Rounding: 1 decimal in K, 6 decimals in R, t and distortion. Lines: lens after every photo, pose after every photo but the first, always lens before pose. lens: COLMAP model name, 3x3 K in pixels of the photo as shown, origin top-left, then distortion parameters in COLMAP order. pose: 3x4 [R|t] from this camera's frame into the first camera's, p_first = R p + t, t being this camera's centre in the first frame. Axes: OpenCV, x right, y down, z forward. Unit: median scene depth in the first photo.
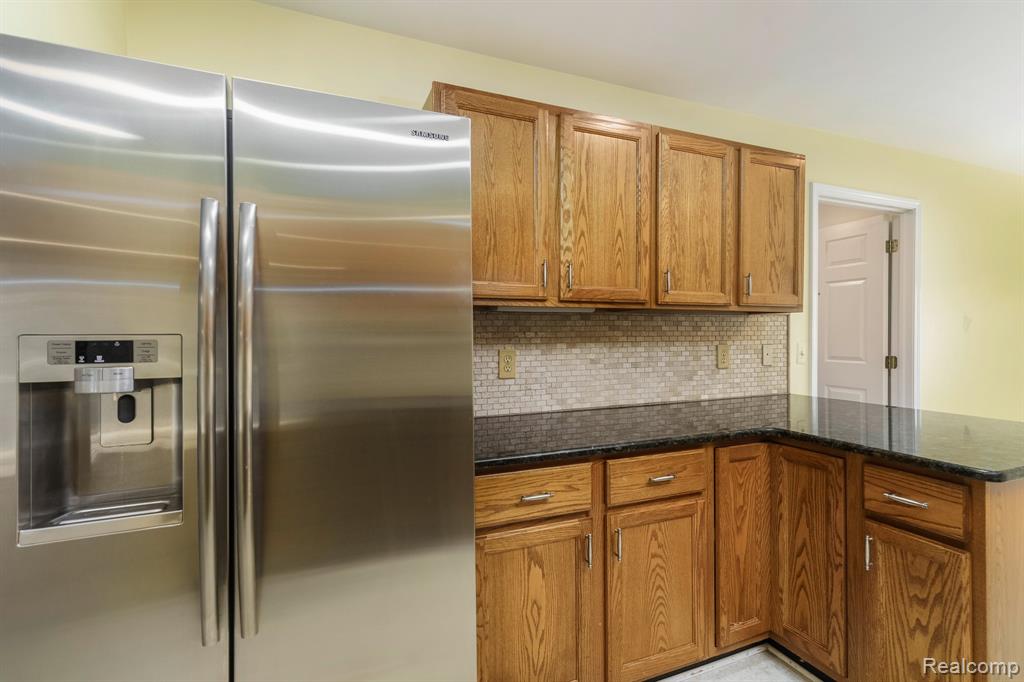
lens RADIAL K [[462.3, 0, 510.0], [0, 462.3, 333.9], [0, 0, 1]] dist [0.004176, 0.001824]
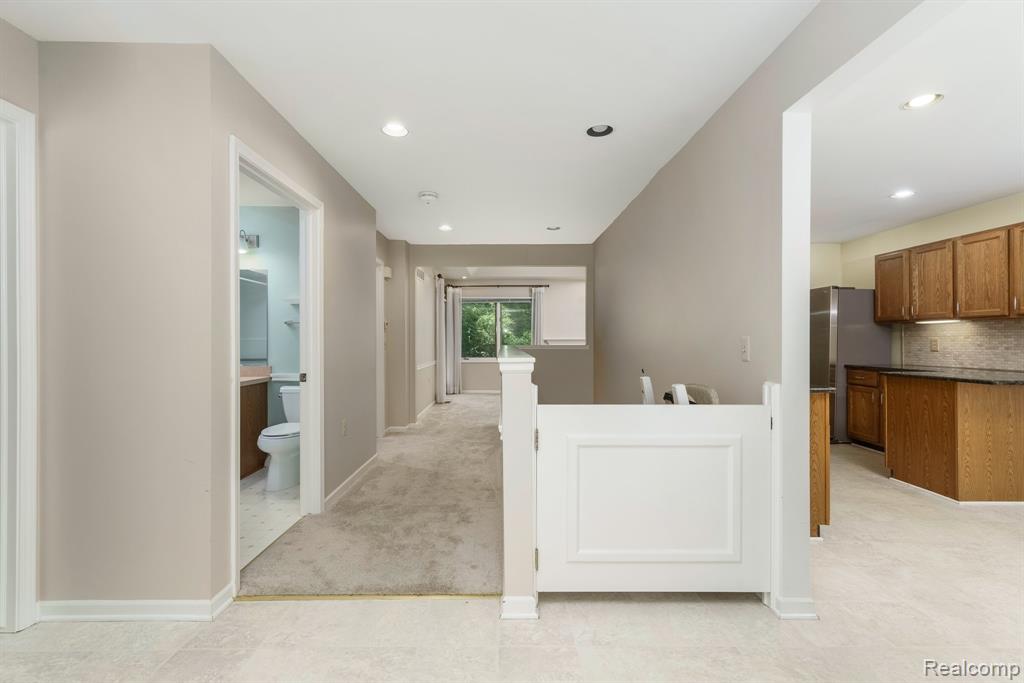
lens RADIAL K [[462.3, 0, 508.6], [0, 462.3, 338.3], [0, 0, 1]] dist [0.004176, 0.001824]
pose [[-0.368143, 0.002806, -0.929765, 2.867528], [0.003912, 0.999991, 0.001468, 0.019120], [0.929761, -0.003097, -0.368151, -0.155213]]
